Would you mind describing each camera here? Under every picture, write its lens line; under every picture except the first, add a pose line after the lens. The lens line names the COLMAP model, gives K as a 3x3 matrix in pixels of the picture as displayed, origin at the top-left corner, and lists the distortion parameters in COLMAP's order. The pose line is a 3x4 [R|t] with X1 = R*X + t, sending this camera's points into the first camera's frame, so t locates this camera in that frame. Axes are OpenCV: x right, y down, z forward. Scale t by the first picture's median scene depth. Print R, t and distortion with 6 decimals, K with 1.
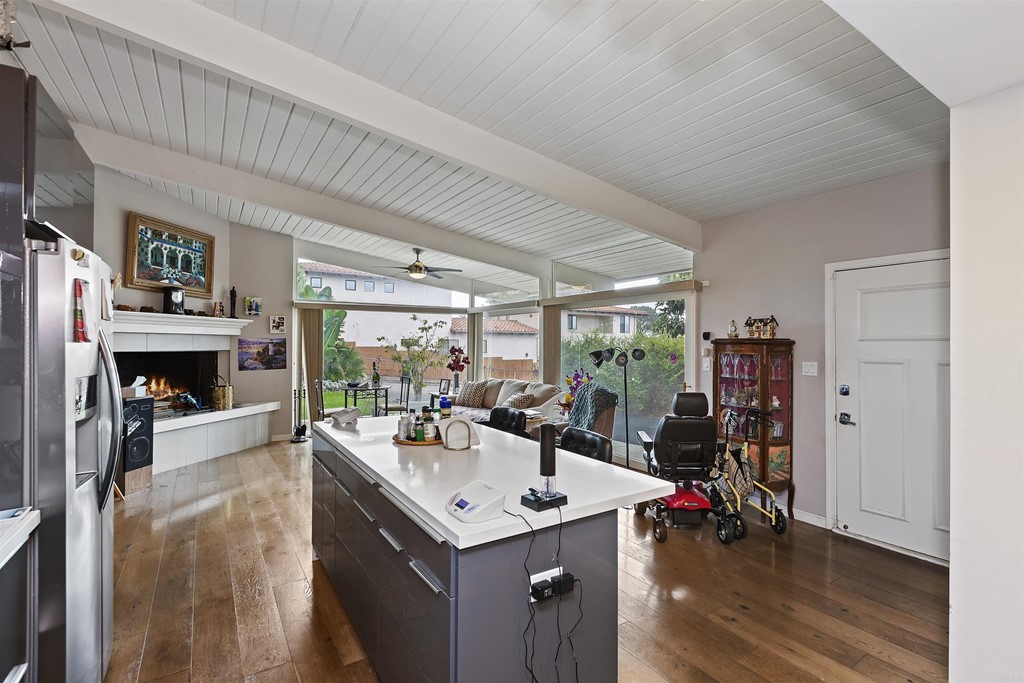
lens RADIAL K [[477.5, 0, 514.6], [0, 477.5, 333.1], [0, 0, 1]] dist [-0.001660, -0.000857]
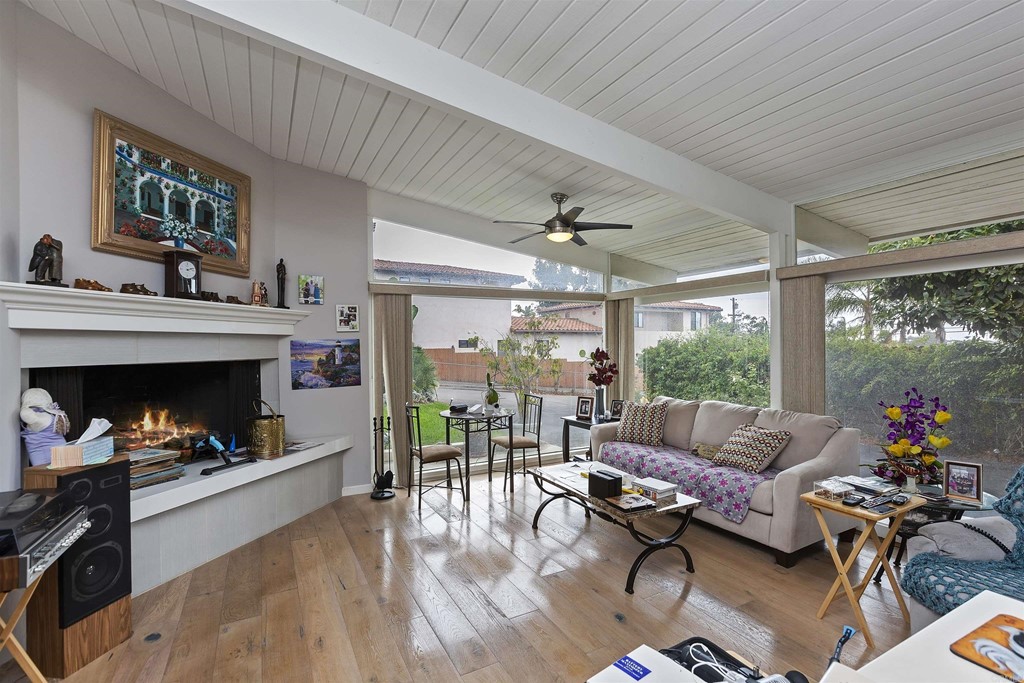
lens RADIAL K [[473.3, 0, 512.0], [0, 473.3, 341.5], [0, 0, 1]] dist [-0.001936, -0.000044]
pose [[0.996044, -0.011666, -0.088097, -0.241998], [0.013132, 0.999784, 0.016089, 0.007600], [0.087890, -0.017182, 0.995982, 0.420926]]
